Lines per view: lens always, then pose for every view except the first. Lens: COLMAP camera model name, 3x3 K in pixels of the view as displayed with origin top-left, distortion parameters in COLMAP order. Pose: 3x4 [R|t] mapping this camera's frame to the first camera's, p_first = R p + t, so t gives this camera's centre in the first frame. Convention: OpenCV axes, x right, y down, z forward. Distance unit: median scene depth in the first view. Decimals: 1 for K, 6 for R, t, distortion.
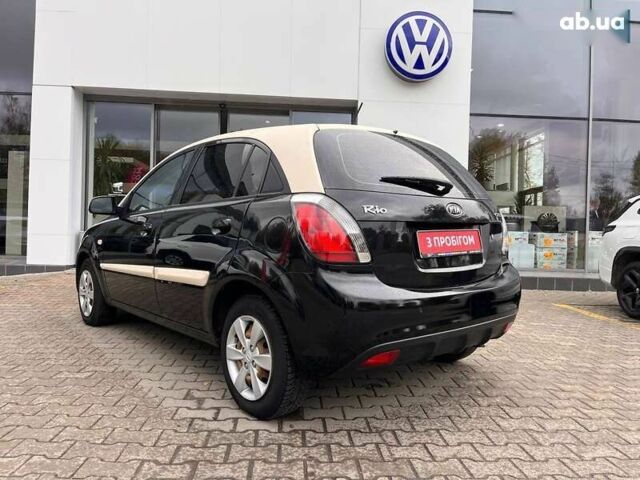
lens RADIAL K [[482.9, 0, 323.0], [0, 482.9, 241.5], [0, 0, 1]] dist [0.075024, -0.109479]
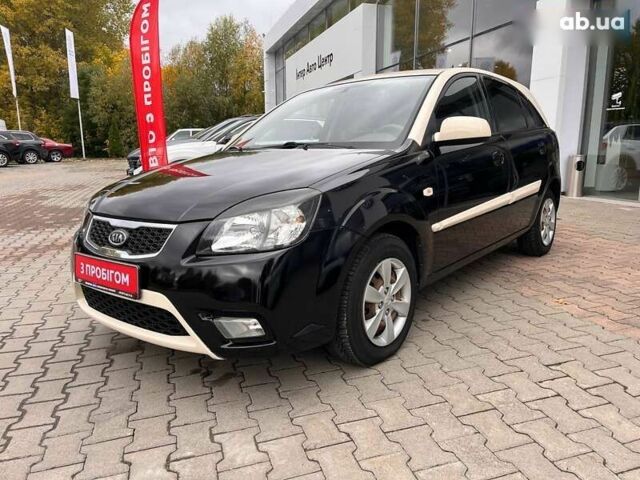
lens RADIAL K [[482.9, 0, 323.0], [0, 482.9, 241.5], [0, 0, 1]] dist [0.075024, -0.109479]
pose [[0.238099, 0.157762, -0.958342, 0.303140], [0.005278, 0.986495, 0.163708, -0.013603], [0.971226, -0.044037, 0.234051, 0.353101]]
